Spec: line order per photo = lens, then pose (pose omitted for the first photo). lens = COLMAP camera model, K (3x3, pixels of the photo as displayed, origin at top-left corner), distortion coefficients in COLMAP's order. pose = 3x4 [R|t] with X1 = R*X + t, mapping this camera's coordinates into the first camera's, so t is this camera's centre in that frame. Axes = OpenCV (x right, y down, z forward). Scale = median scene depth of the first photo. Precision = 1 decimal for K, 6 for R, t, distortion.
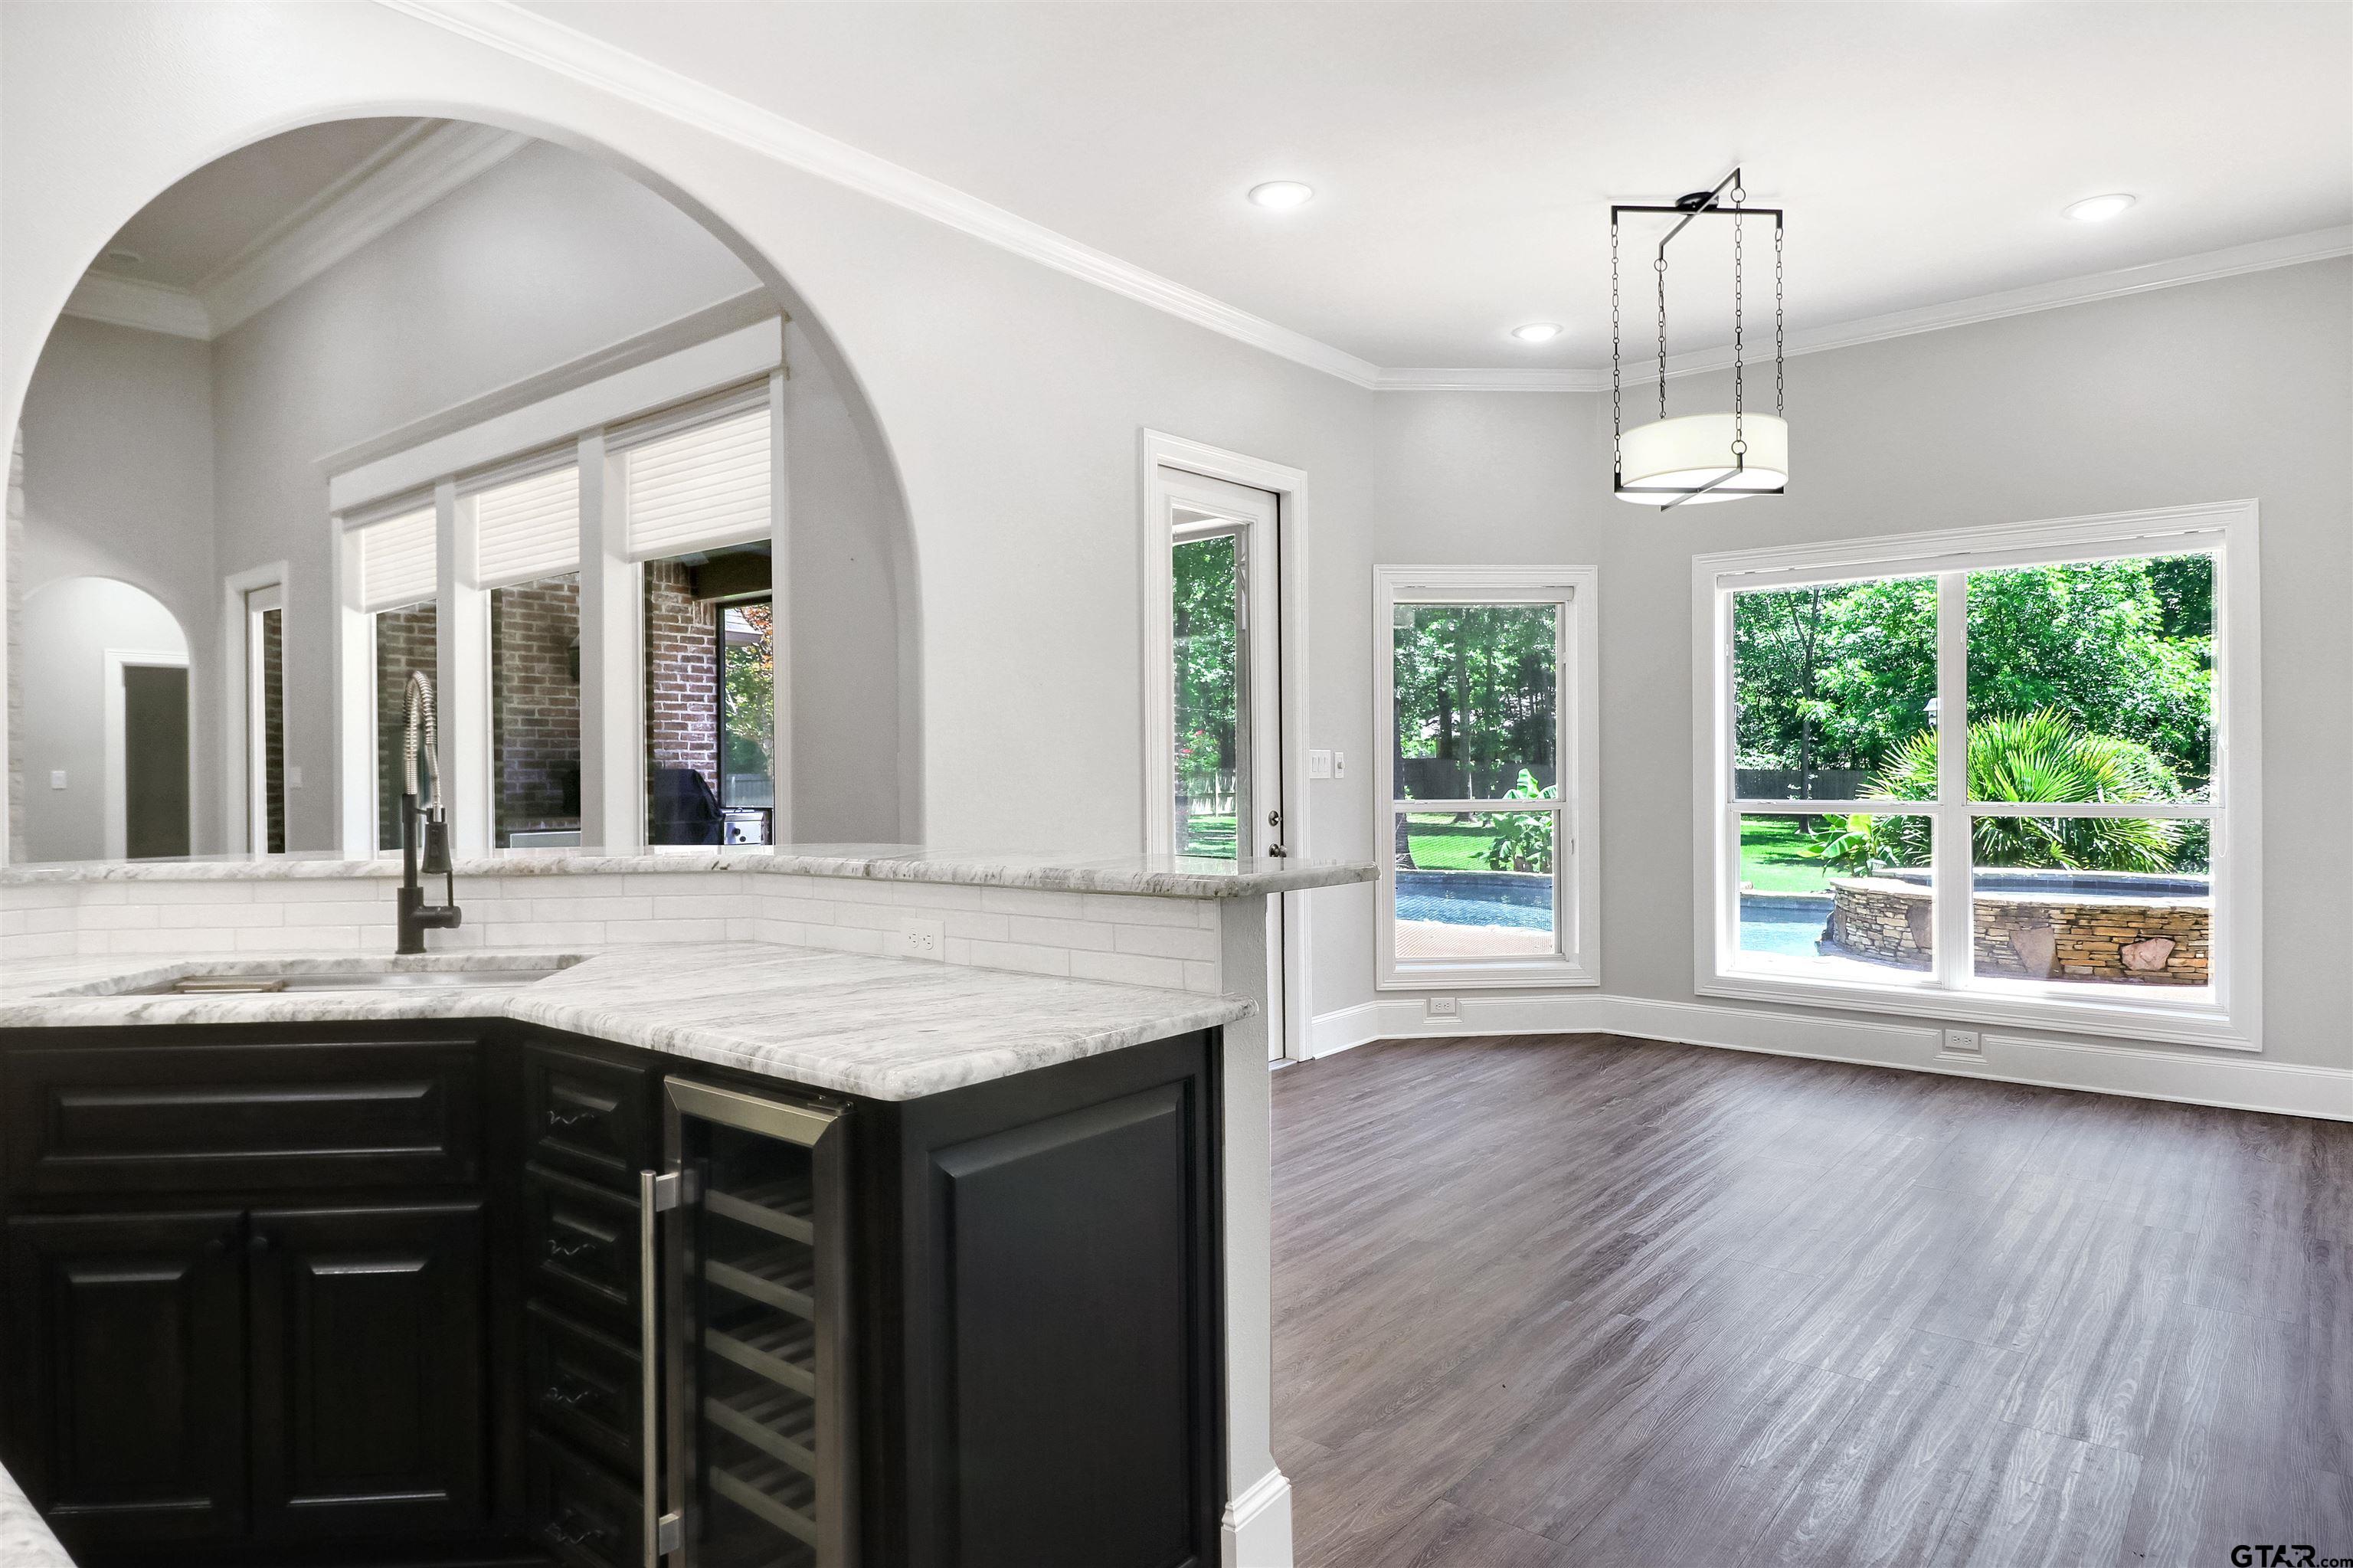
lens RADIAL K [[1387.0, 0, 1136.5], [0, 1387.0, 776.2], [0, 0, 1]] dist [-0.001534, -0.005215]
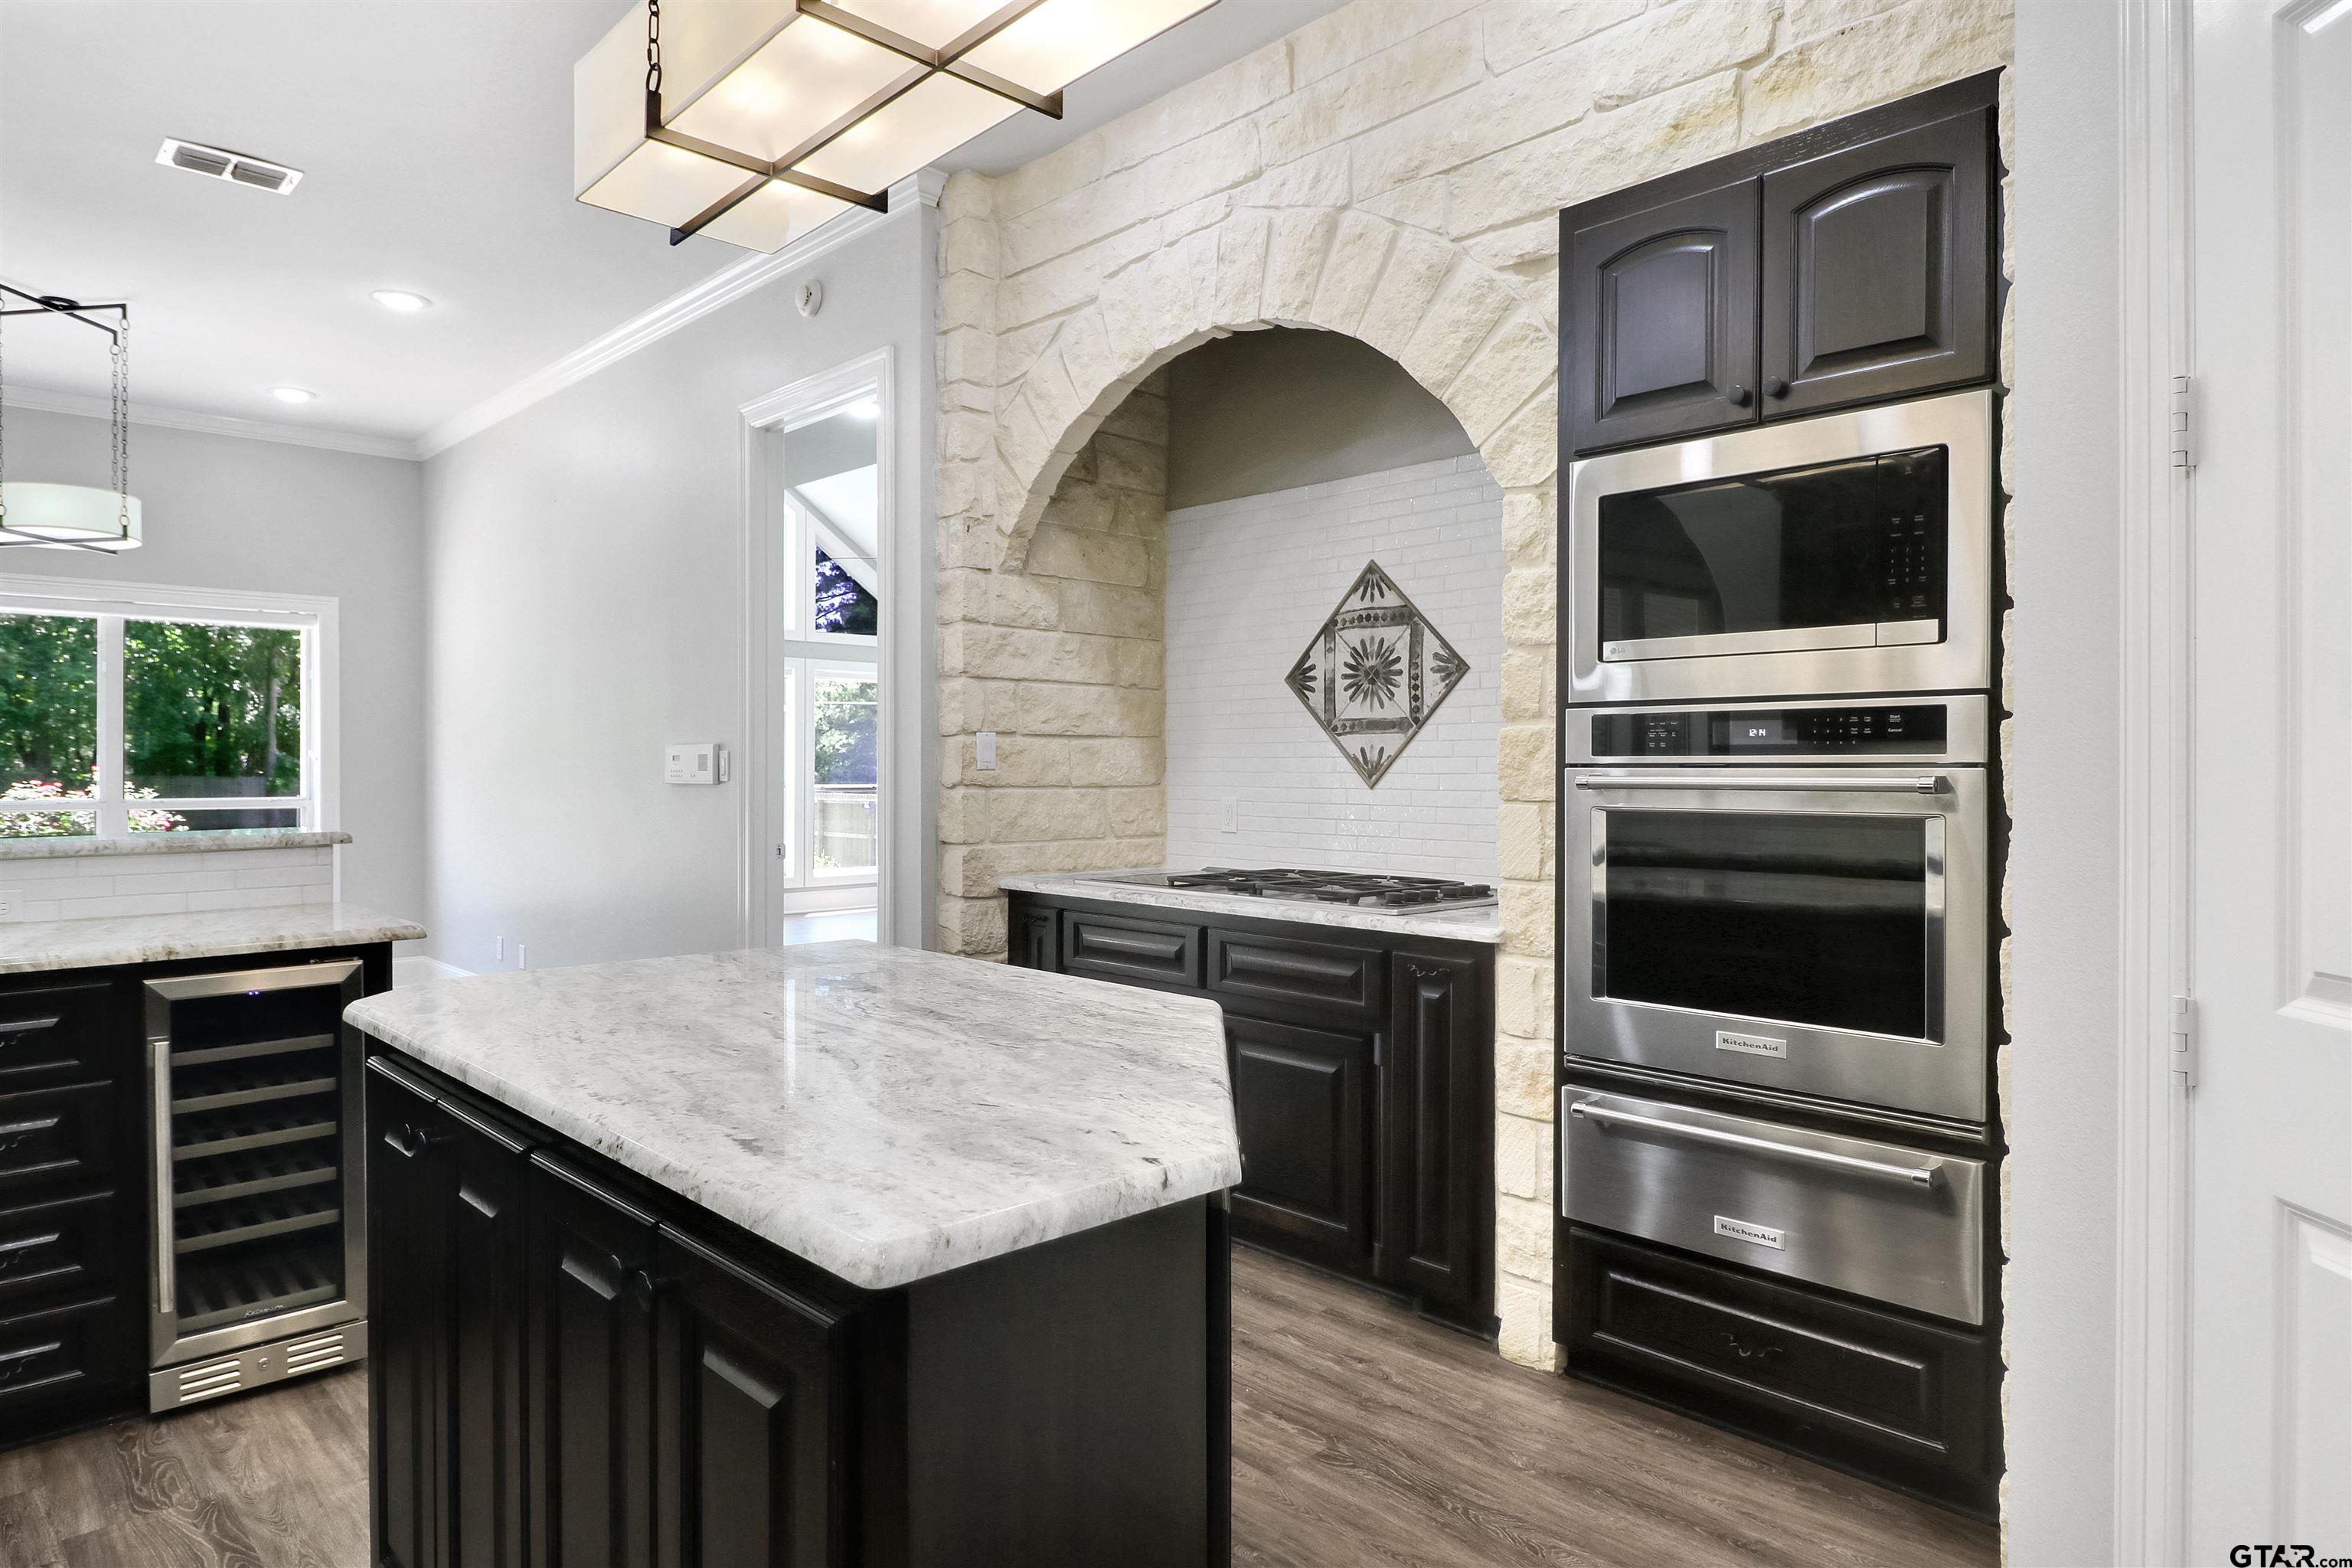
lens RADIAL K [[1386.3, 0, 1136.0], [0, 1386.3, 776.2], [0, 0, 1]] dist [-0.001534, -0.005215]
pose [[0.125187, 0.000663, 0.992133, -0.419996], [0.004750, 0.999988, -0.001267, 0.003083], [-0.992122, 0.004871, 0.125182, -0.050936]]
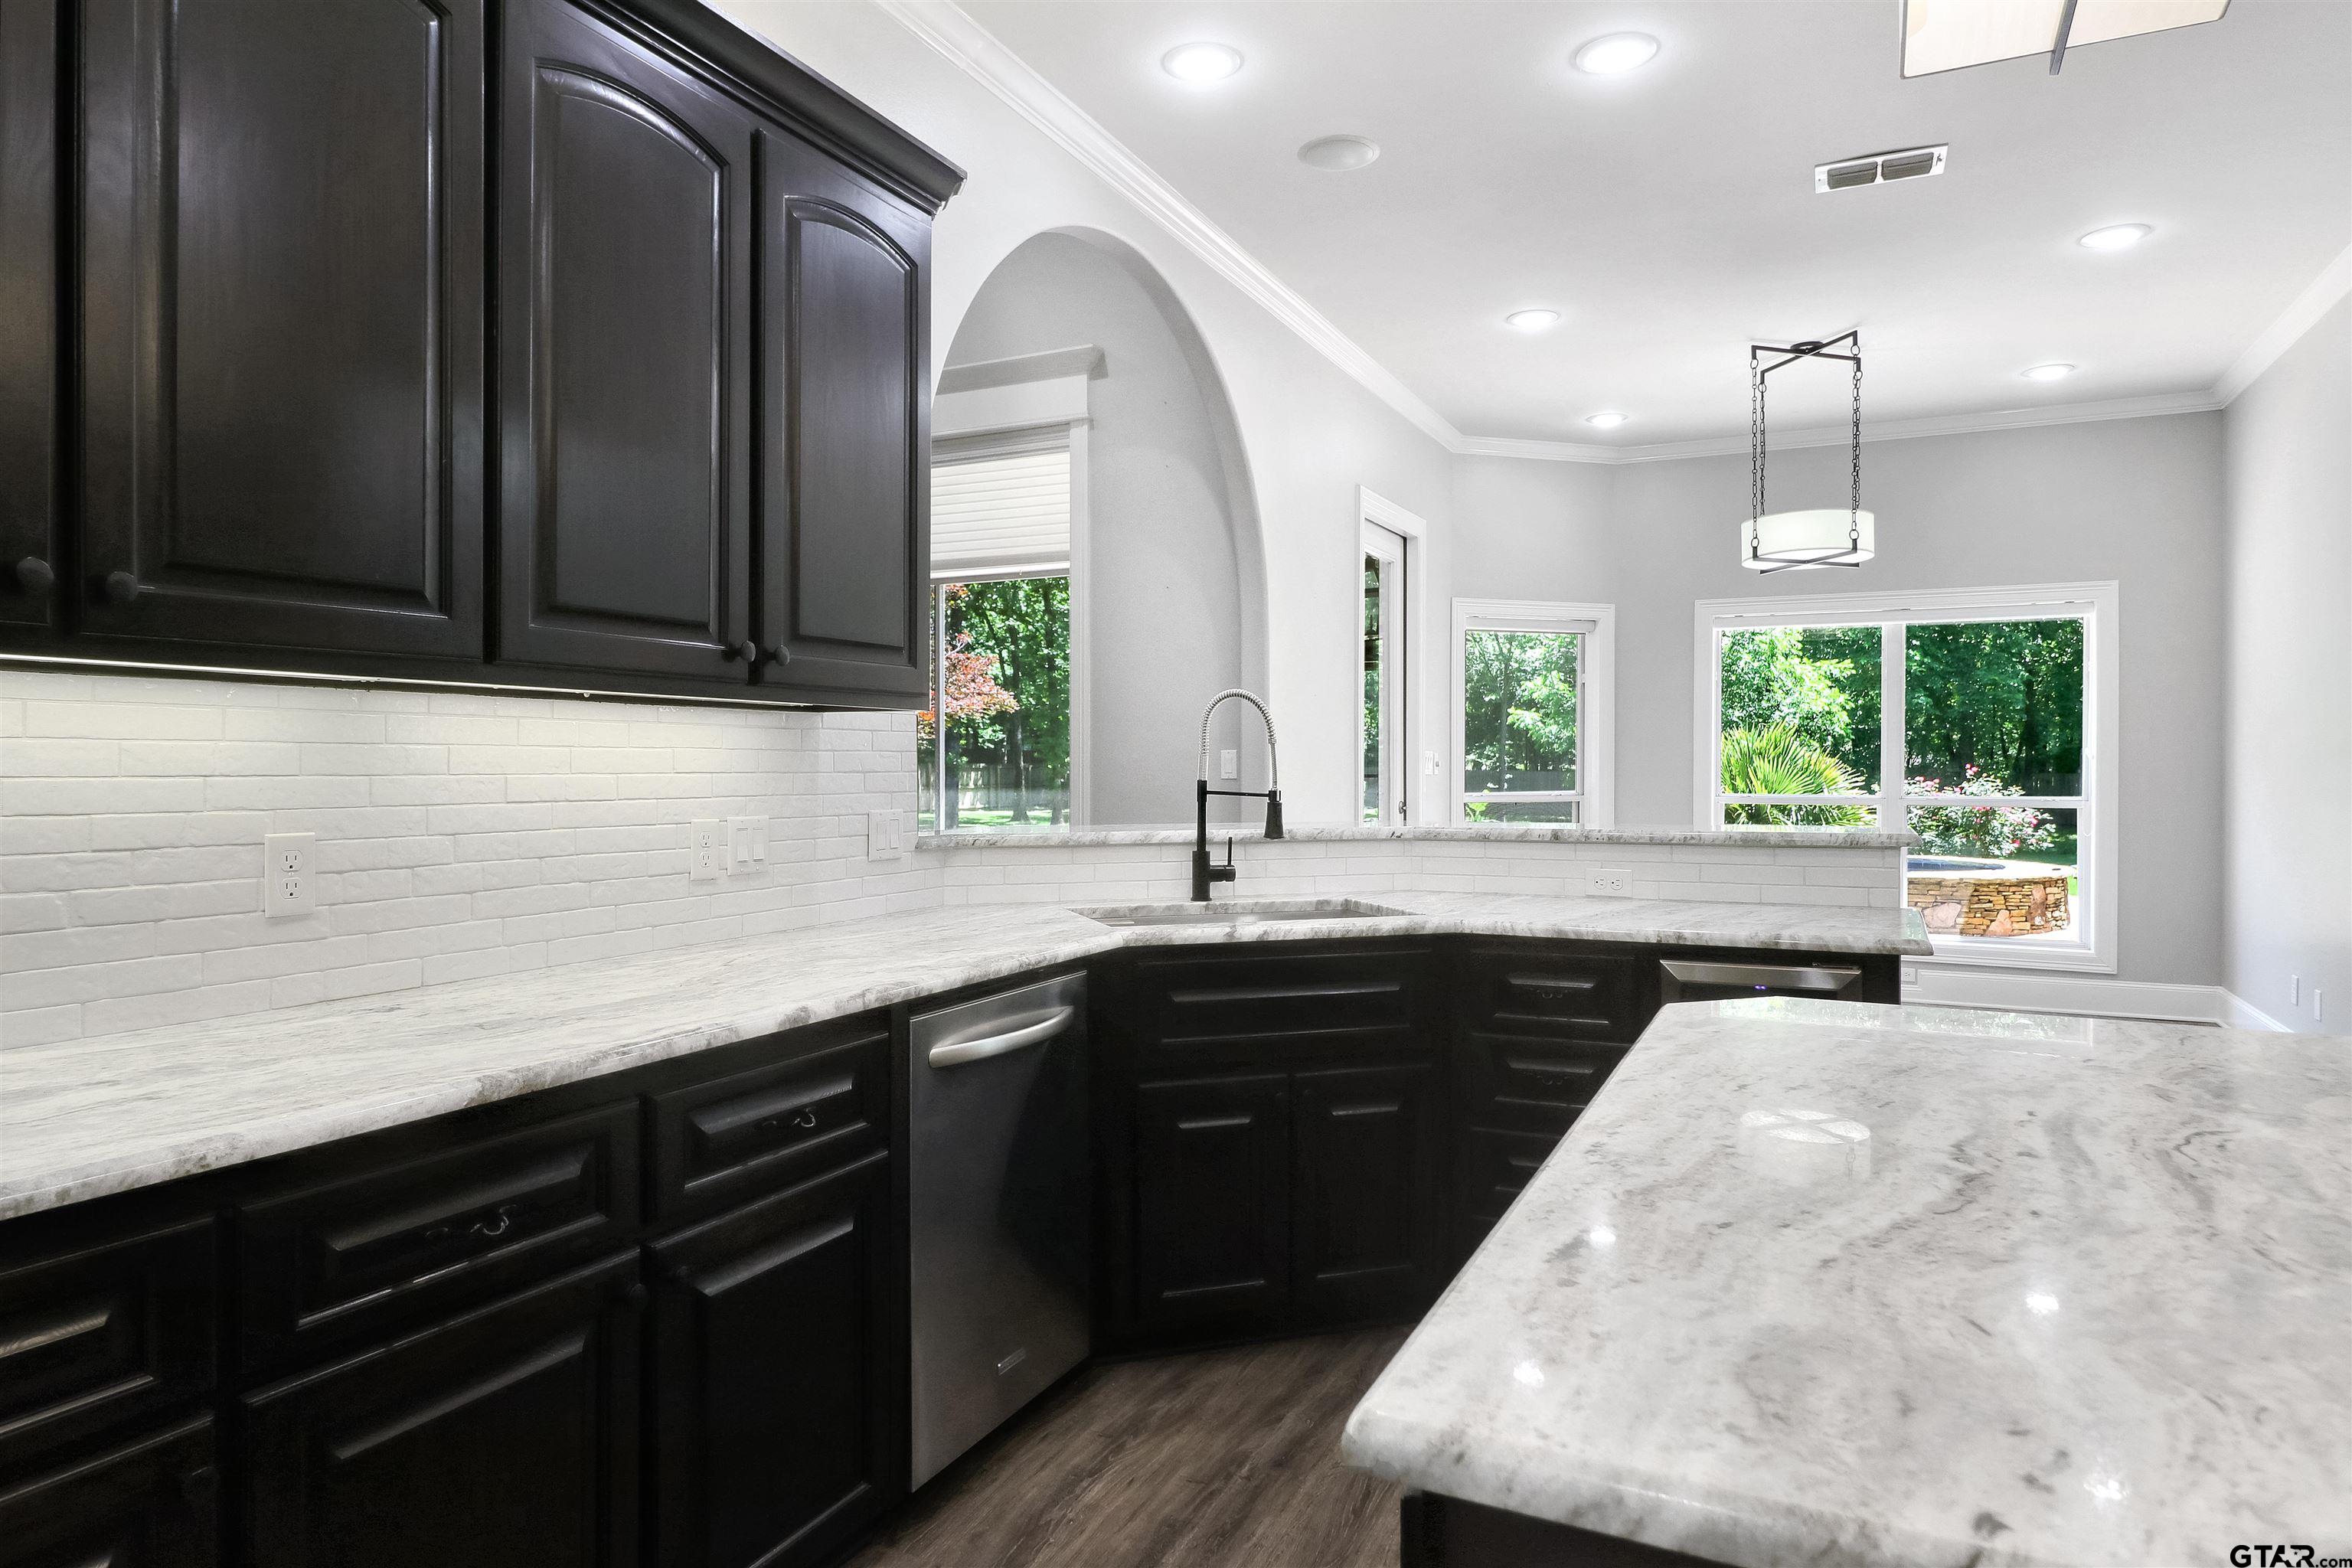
lens RADIAL K [[1386.3, 0, 1136.0], [0, 1386.3, 776.2], [0, 0, 1]] dist [-0.001534, -0.005215]
pose [[0.974846, 0.006882, 0.222771, -0.327684], [-0.007466, 0.999971, 0.001778, 0.002475], [-0.222752, -0.003397, 0.974869, -0.103043]]
